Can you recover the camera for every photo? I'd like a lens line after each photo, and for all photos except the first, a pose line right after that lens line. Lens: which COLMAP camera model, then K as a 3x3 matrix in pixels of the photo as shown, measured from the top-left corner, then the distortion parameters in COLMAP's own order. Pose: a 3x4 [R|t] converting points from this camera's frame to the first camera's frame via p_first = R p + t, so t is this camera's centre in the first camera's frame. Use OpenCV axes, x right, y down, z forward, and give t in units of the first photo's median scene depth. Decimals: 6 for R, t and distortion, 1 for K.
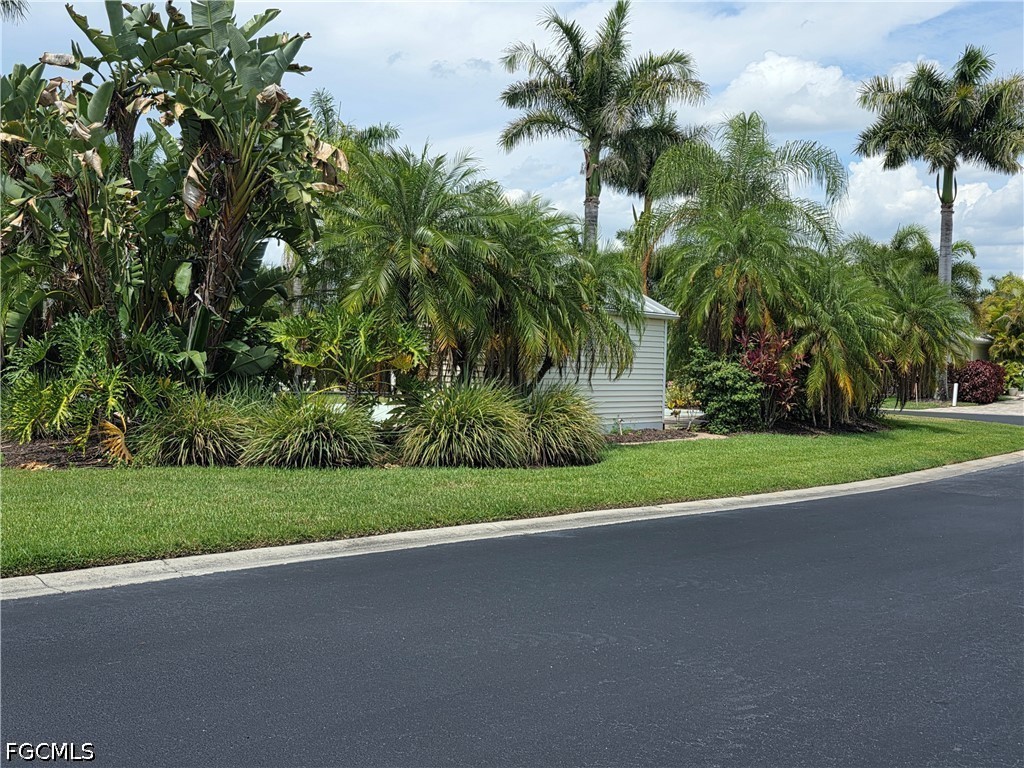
lens RADIAL K [[1147.3, 0, 511.9], [0, 1147.3, 382.8], [0, 0, 1]] dist [0.066375, 0.000000]
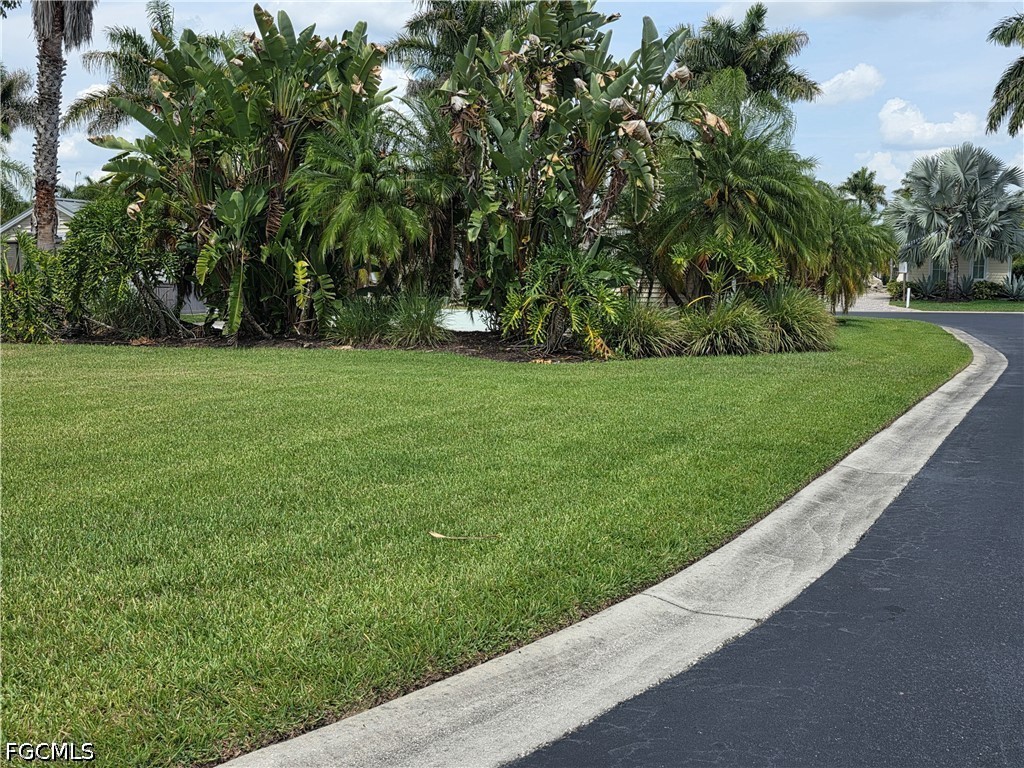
lens RADIAL K [[1147.3, 0, 506.5], [0, 1147.3, 388.9], [0, 0, 1]] dist [0.066375, 0.000000]
pose [[0.941693, -0.045648, 0.333363, -0.278632], [0.017235, 0.995998, 0.087698, -0.003674], [-0.336032, -0.076839, 0.938711, -0.063183]]
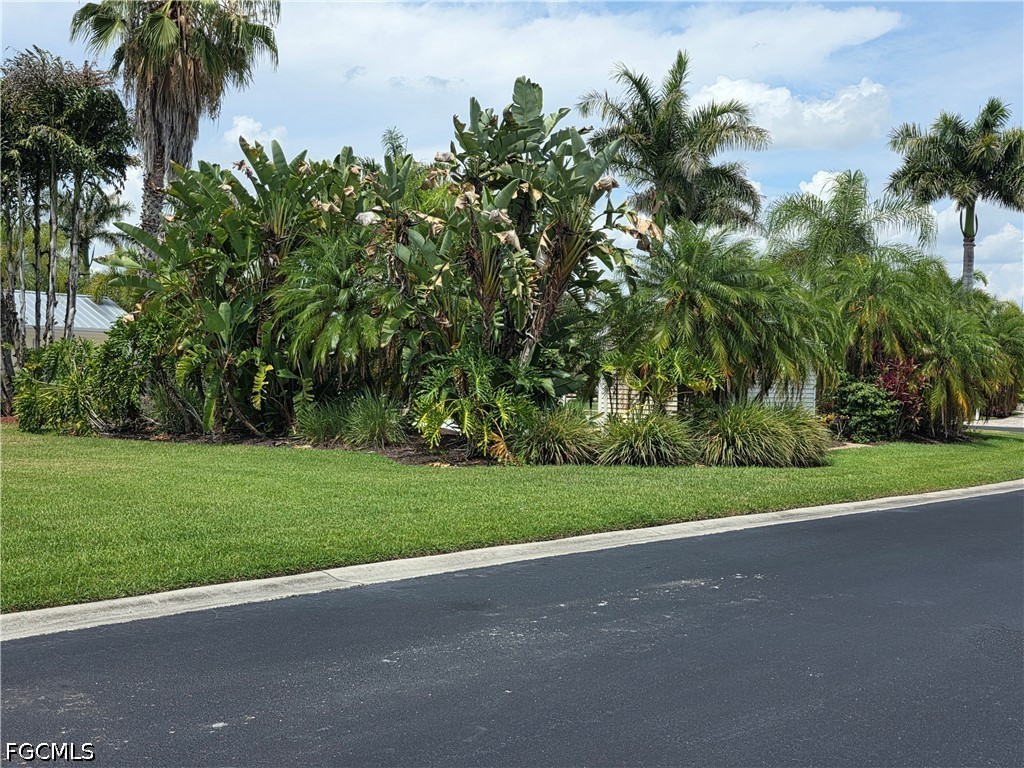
lens RADIAL K [[1147.3, 0, 511.5], [0, 1147.3, 385.9], [0, 0, 1]] dist [0.066375, 0.000000]
pose [[0.999012, -0.000047, 0.044449, -0.122709], [0.000484, 0.999952, -0.009805, -0.001901], [-0.044447, 0.009816, 0.998964, -0.098459]]
